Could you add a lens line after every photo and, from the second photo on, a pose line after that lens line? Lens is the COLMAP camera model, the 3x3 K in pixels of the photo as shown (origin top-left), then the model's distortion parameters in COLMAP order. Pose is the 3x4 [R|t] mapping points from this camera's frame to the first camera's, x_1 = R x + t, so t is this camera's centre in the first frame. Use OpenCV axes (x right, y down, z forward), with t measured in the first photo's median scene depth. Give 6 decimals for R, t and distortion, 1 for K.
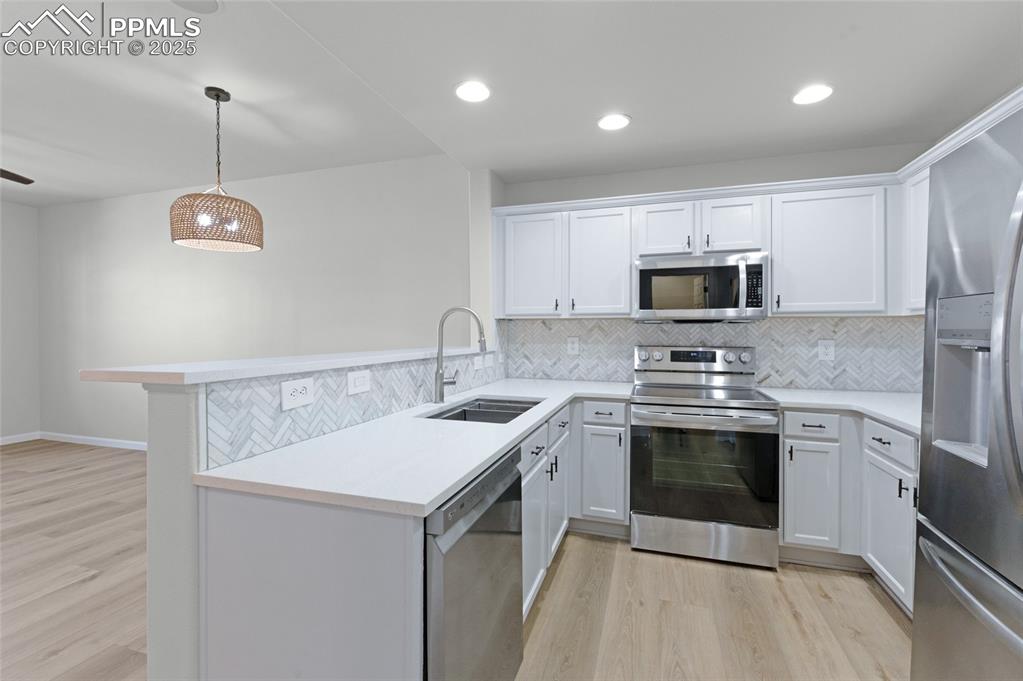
lens RADIAL K [[445.9, 0, 508.5], [0, 445.9, 341.3], [0, 0, 1]] dist [0.012651, -0.009172]
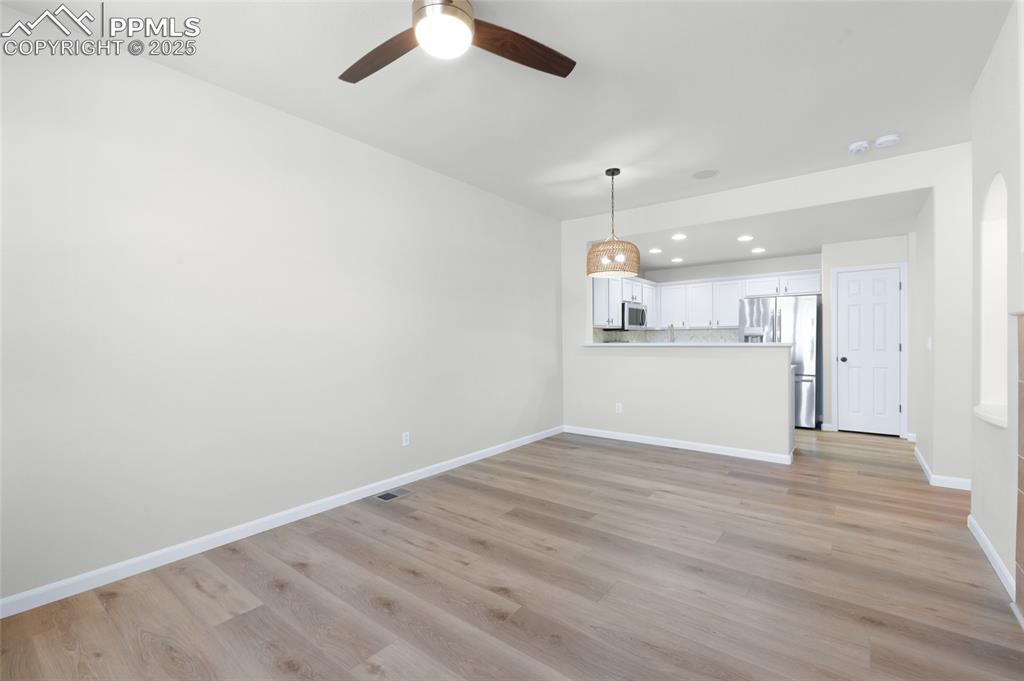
lens RADIAL K [[446.4, 0, 509.0], [0, 446.4, 341.3], [0, 0, 1]] dist [0.012651, -0.009172]
pose [[0.348190, -0.010069, 0.937370, -3.119128], [0.030881, 0.999523, -0.000734, -0.009236], [-0.936915, 0.029202, 0.348335, 1.155562]]
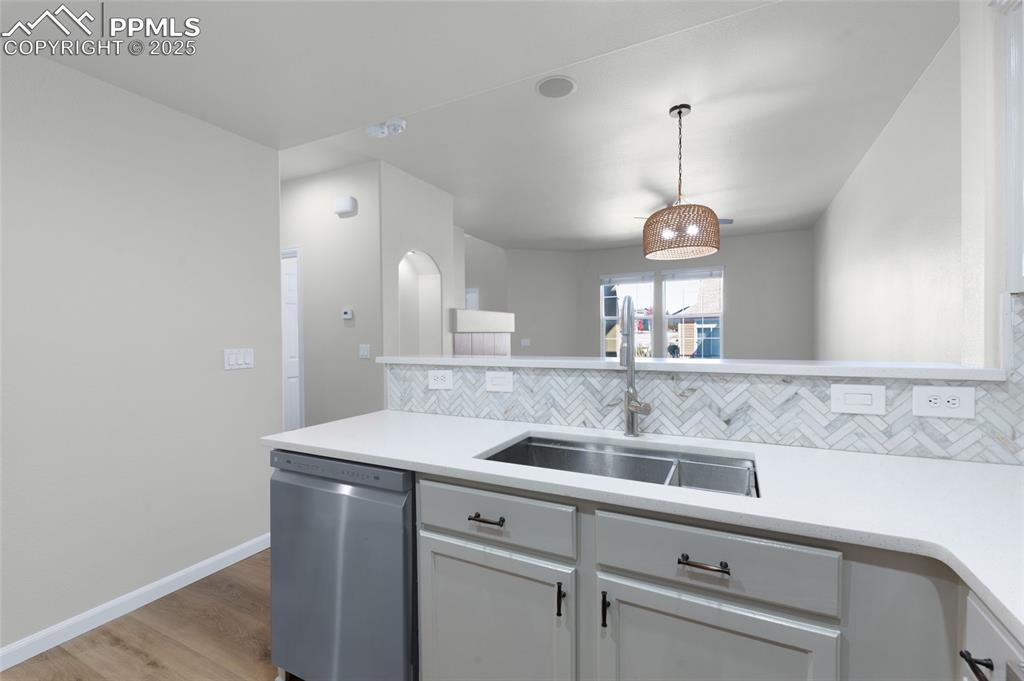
lens RADIAL K [[446.4, 0, 509.0], [0, 446.4, 341.3], [0, 0, 1]] dist [0.012651, -0.009172]
pose [[-0.150897, 0.011880, -0.988478, 0.667269], [-0.012262, 0.999828, 0.013888, -0.020552], [0.988473, 0.014216, -0.150725, 1.068222]]
